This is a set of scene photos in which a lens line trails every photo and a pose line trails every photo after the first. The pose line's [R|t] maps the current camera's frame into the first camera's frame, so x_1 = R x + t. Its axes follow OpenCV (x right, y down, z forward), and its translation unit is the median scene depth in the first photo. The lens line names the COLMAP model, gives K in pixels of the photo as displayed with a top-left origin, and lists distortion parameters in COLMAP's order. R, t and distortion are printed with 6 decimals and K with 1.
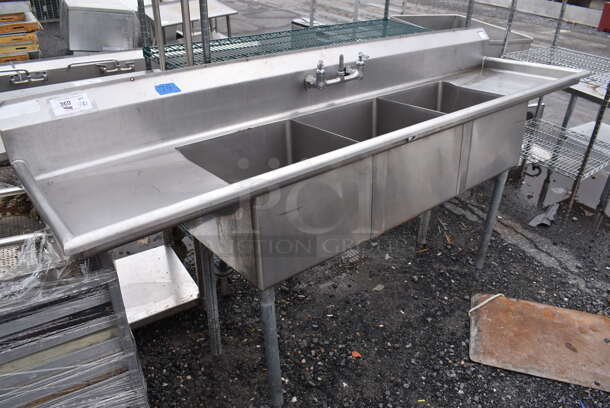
lens RADIAL K [[477.7, 0, 304.2], [0, 477.7, 191.8], [0, 0, 1]] dist [-0.083879, -0.002331]
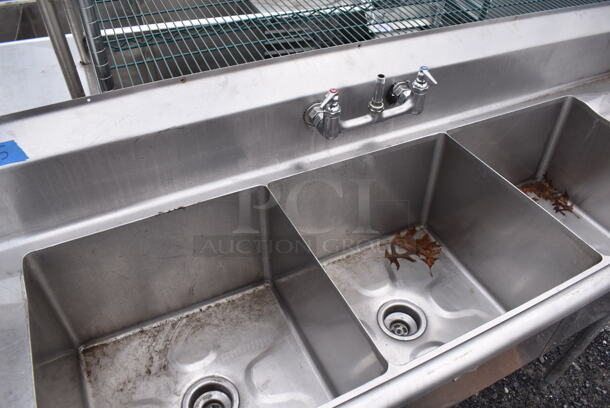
lens RADIAL K [[465.5, 0, 332.3], [0, 465.5, 203.5], [0, 0, 1]] dist [-0.116169, 0.000383]
pose [[0.978286, 0.163929, -0.126823, 0.114203], [-0.126589, 0.957099, 0.260646, -0.277688], [0.164110, -0.238931, 0.957068, 0.481480]]
